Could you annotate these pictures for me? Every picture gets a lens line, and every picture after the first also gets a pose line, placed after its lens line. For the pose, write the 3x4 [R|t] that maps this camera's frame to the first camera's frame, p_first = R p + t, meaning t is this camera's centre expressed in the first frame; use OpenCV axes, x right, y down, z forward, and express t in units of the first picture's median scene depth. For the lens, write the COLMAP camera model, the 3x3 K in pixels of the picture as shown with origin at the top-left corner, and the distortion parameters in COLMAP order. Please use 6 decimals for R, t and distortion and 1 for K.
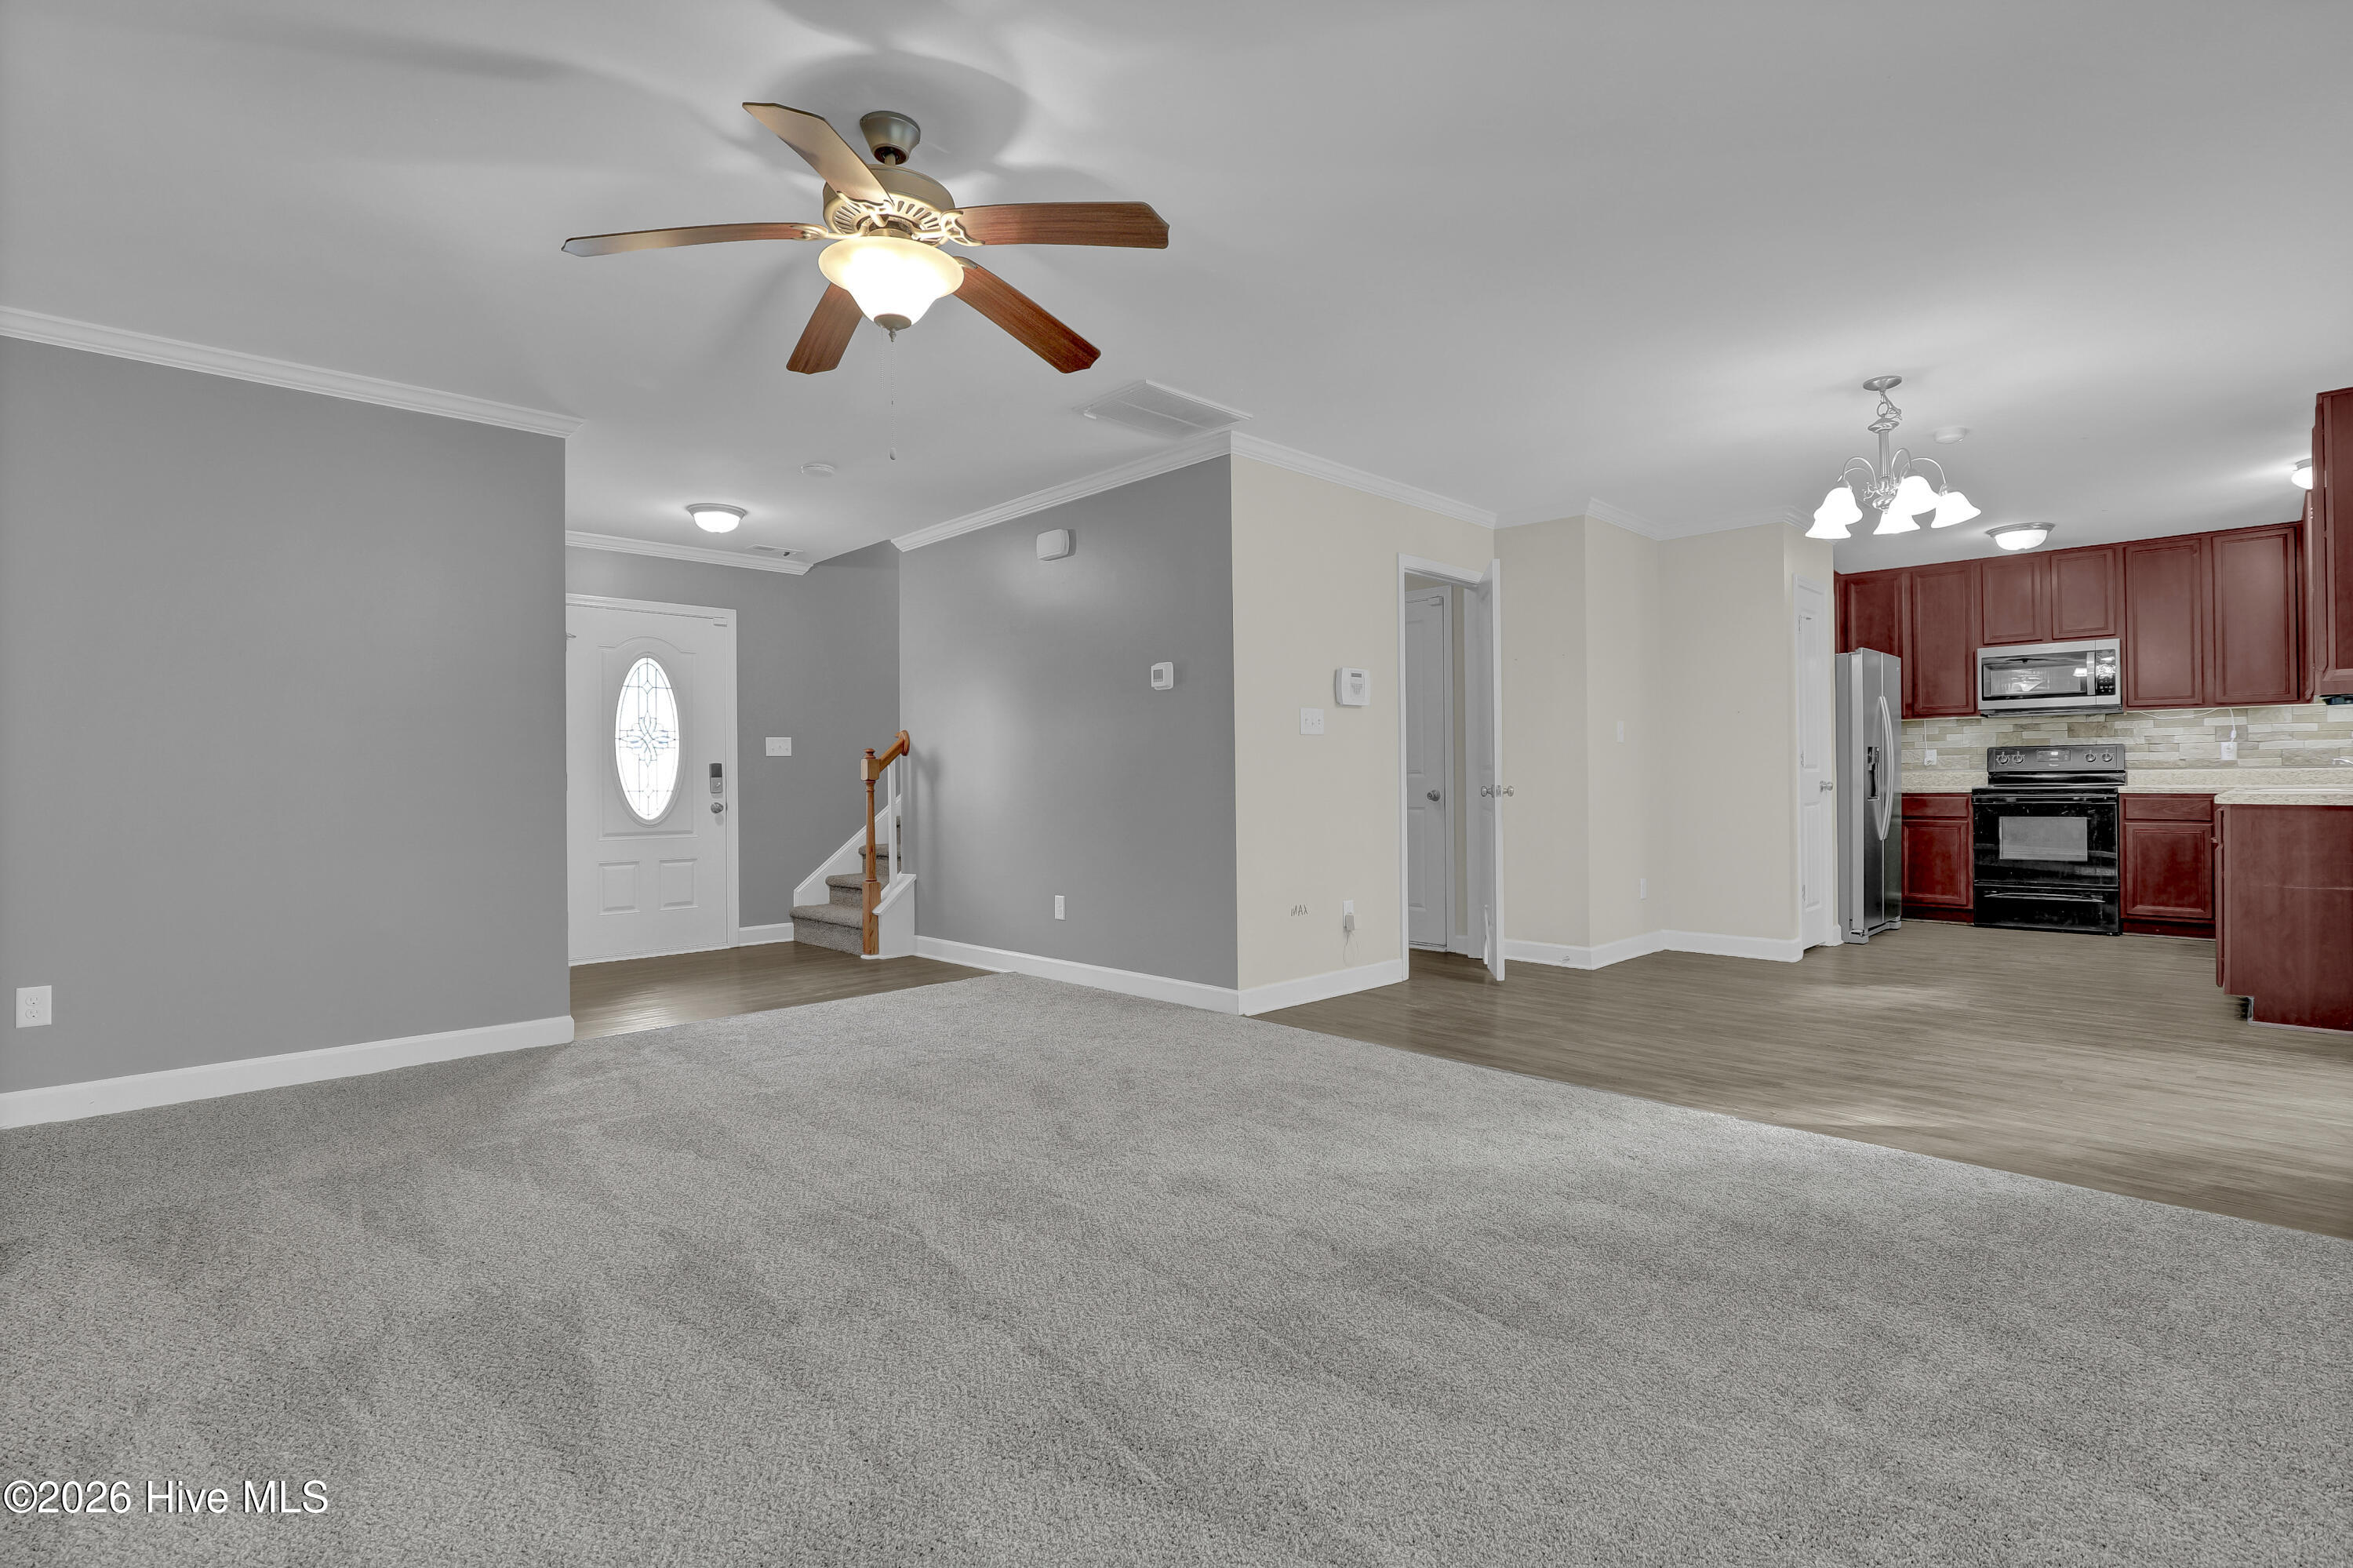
lens RADIAL K [[1121.3, 0, 1206.7], [0, 1121.3, 782.6], [0, 0, 1]] dist [-0.045266, 0.015658]
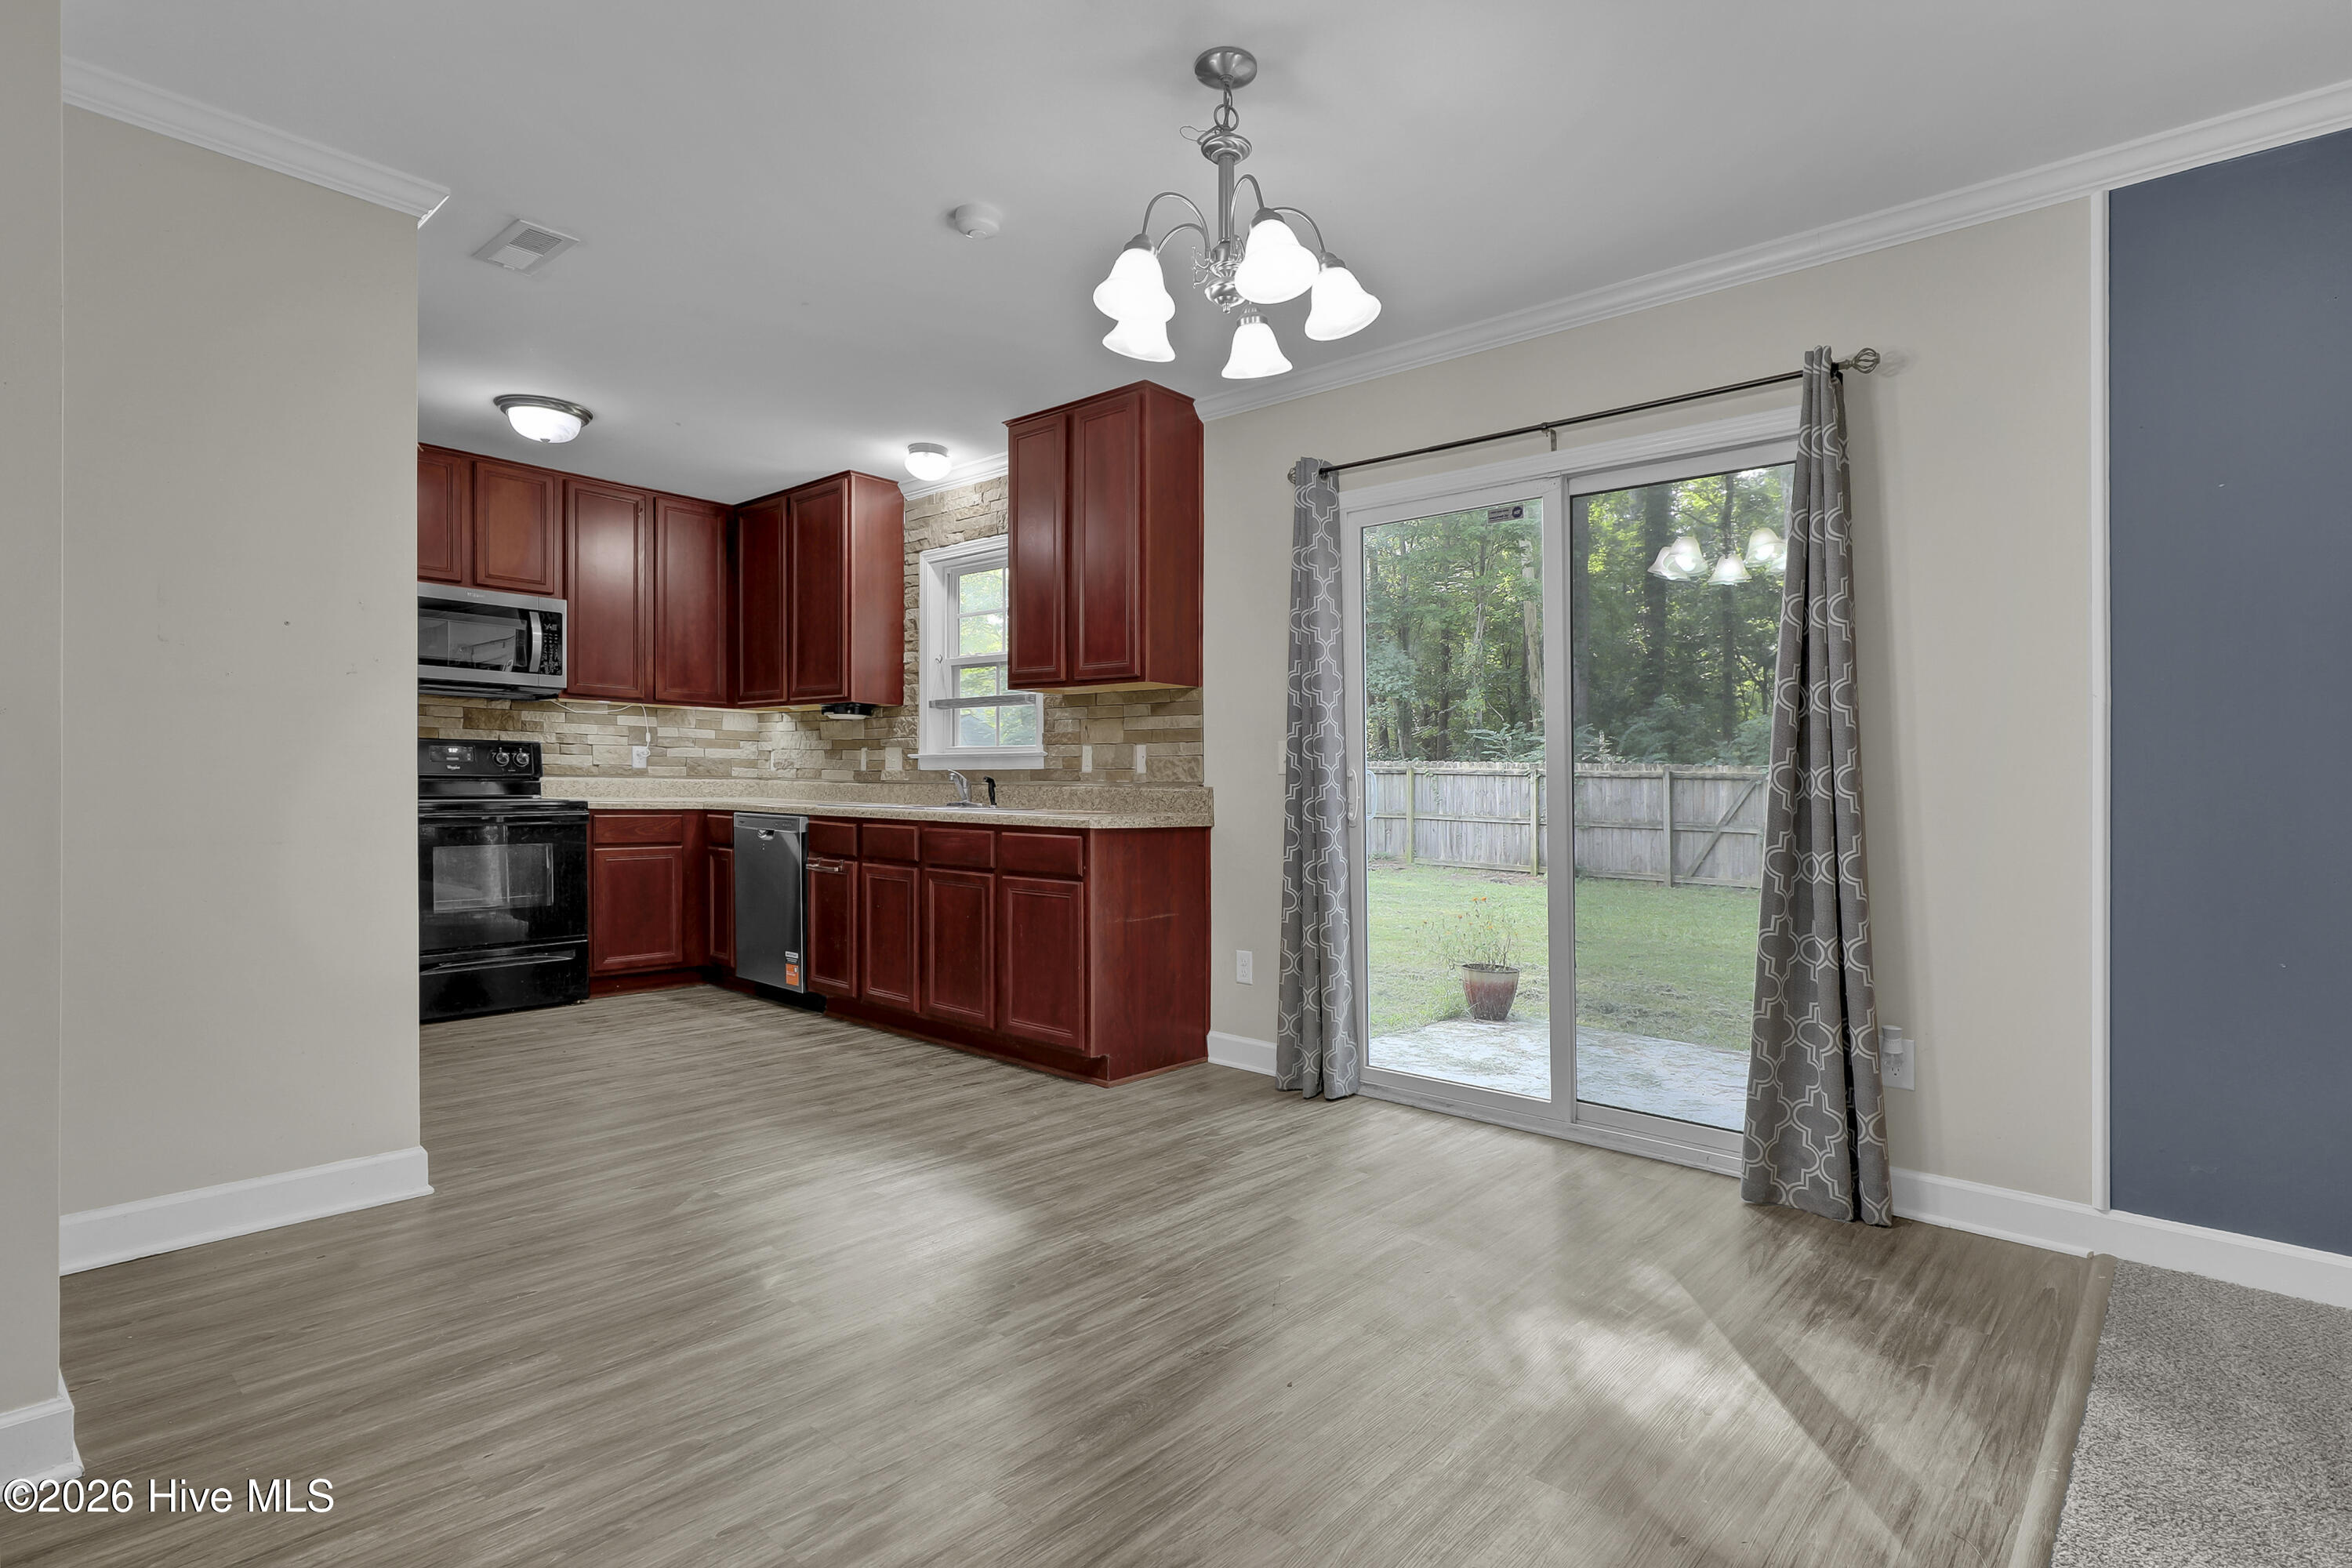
lens RADIAL K [[1132.1, 0, 1184.7], [0, 1132.1, 795.8], [0, 0, 1]] dist [0.002373, 0.000085]
pose [[-0.071179, -0.002618, 0.997460, 0.041019], [-0.011342, 0.999934, 0.001816, -0.005412], [-0.997399, -0.011184, -0.071204, 0.643910]]
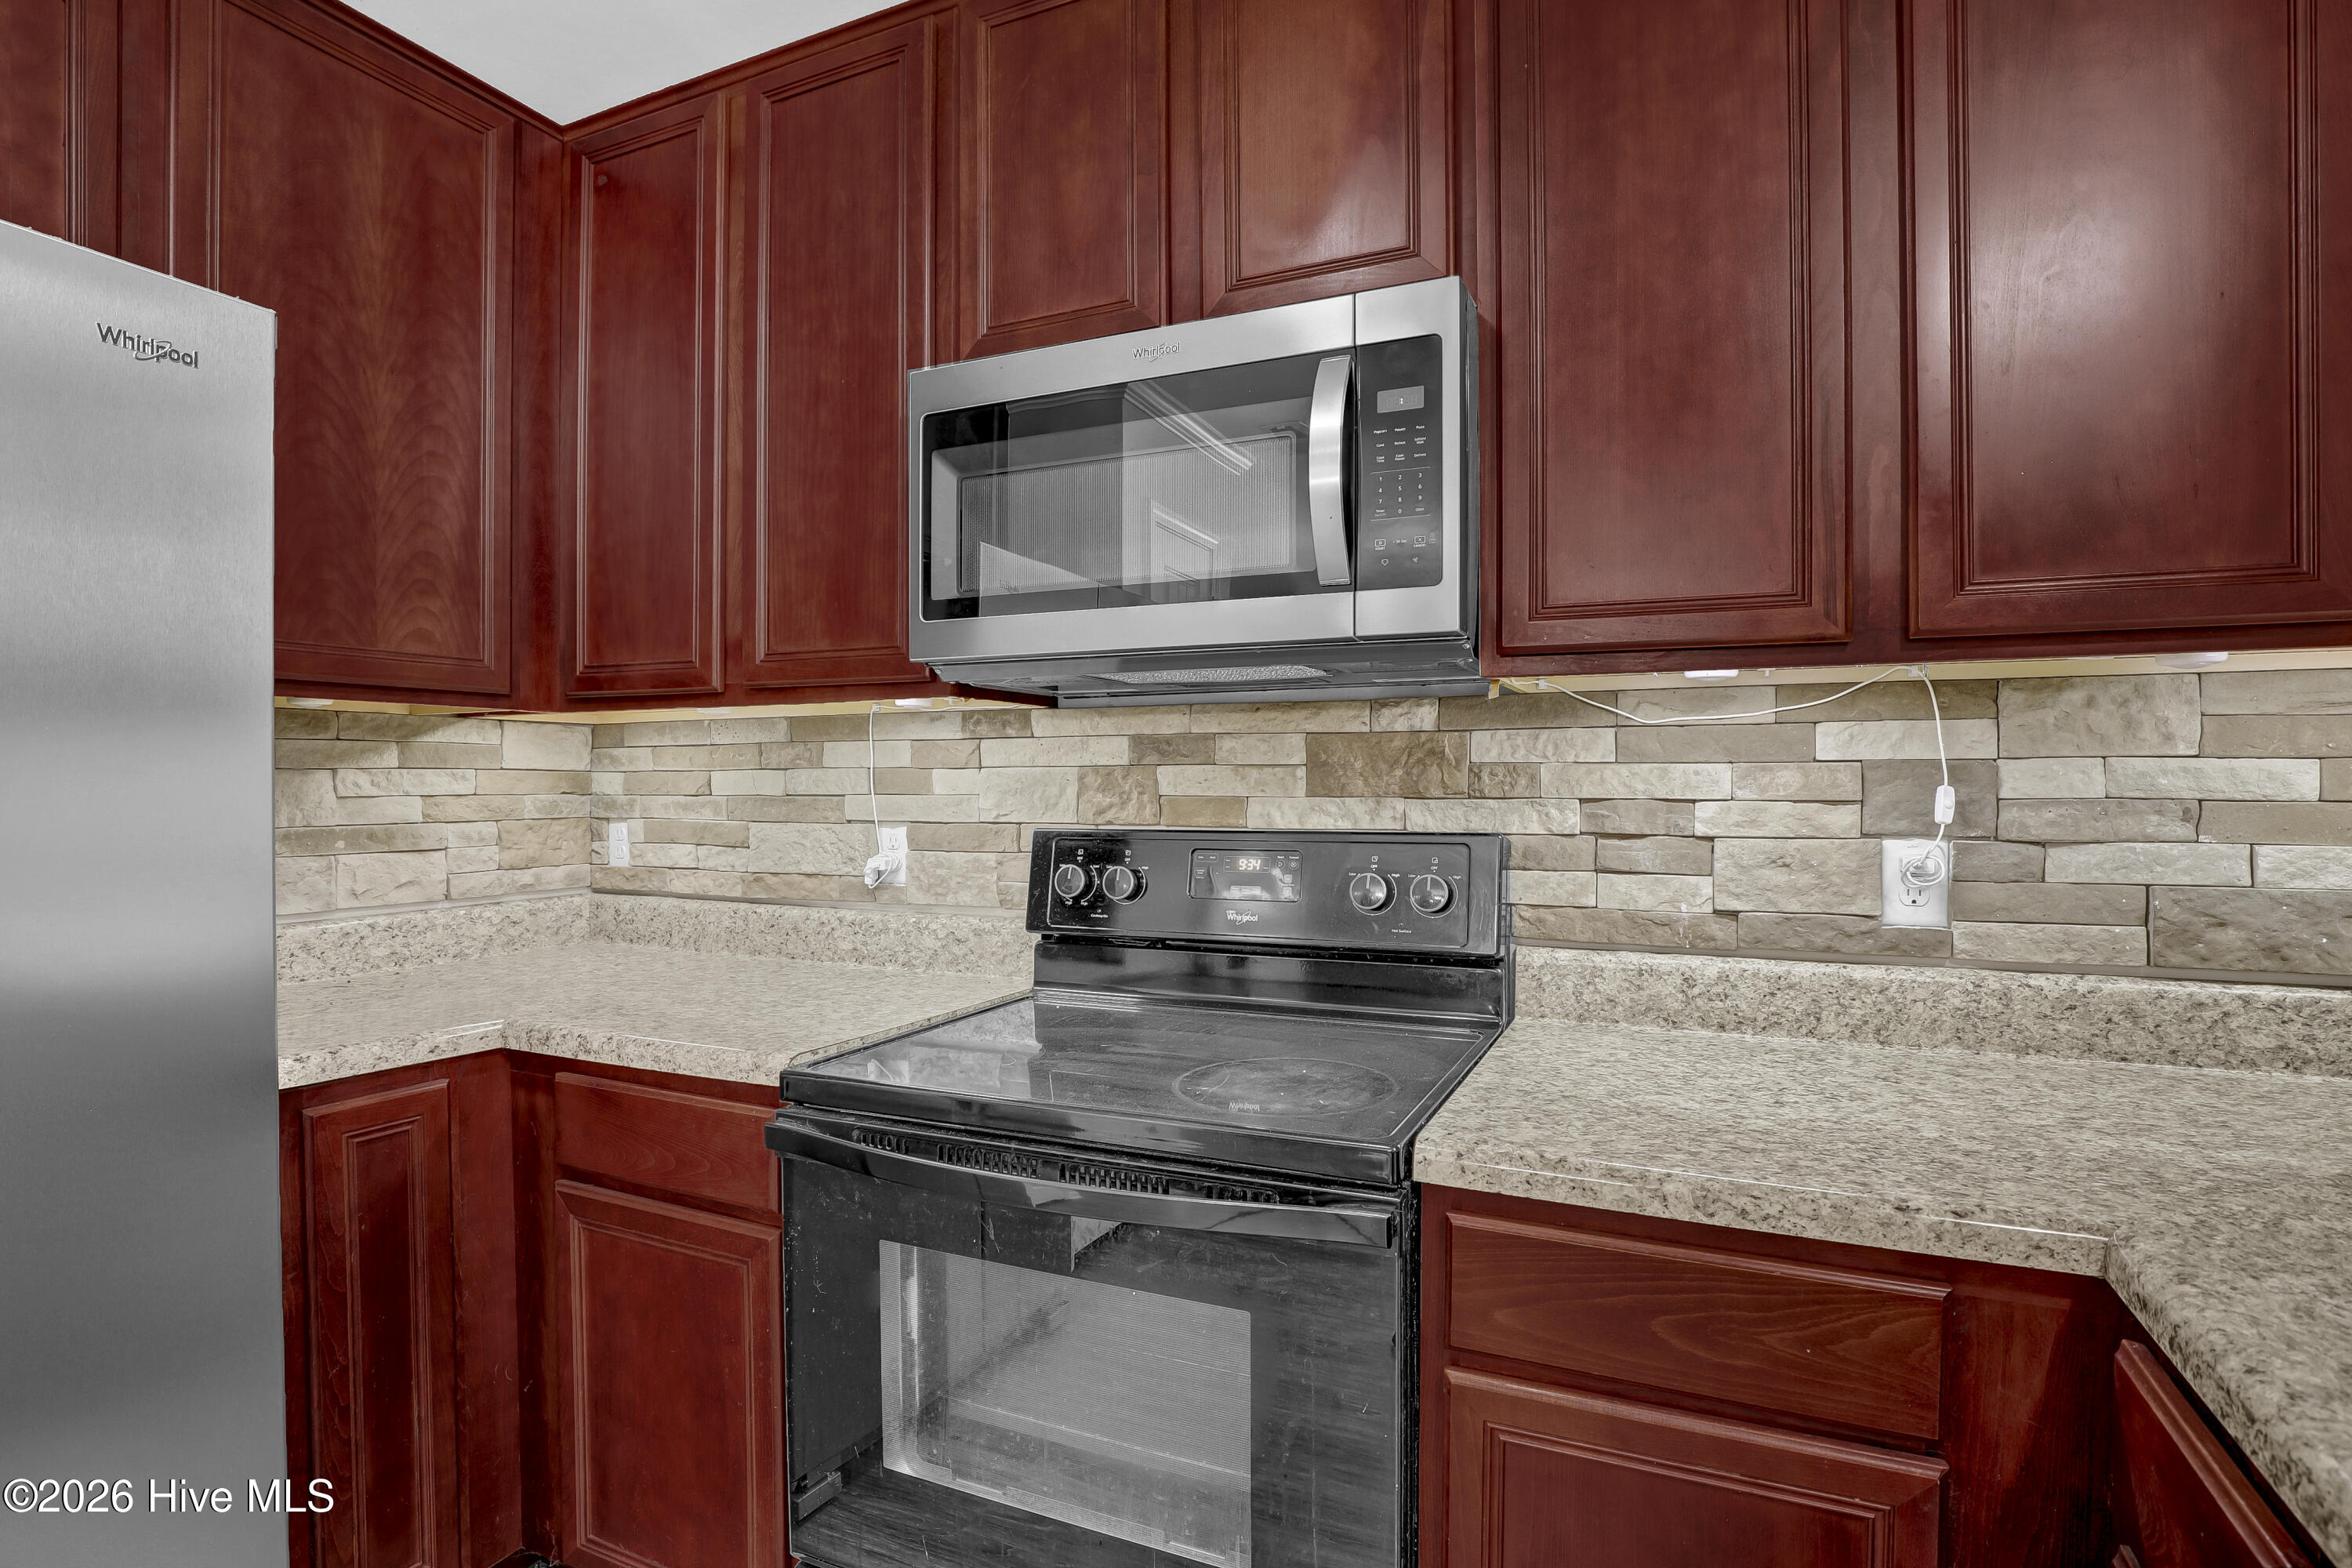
lens RADIAL K [[1110.1, 0, 1173.5], [0, 1110.1, 797.0], [0, 0, 1]] dist [-0.024683, -0.000536]
pose [[0.937895, 0.005524, 0.346876, 0.730571], [-0.007889, 0.999954, 0.005407, -0.045316], [-0.346831, -0.007807, 0.937895, 0.851415]]
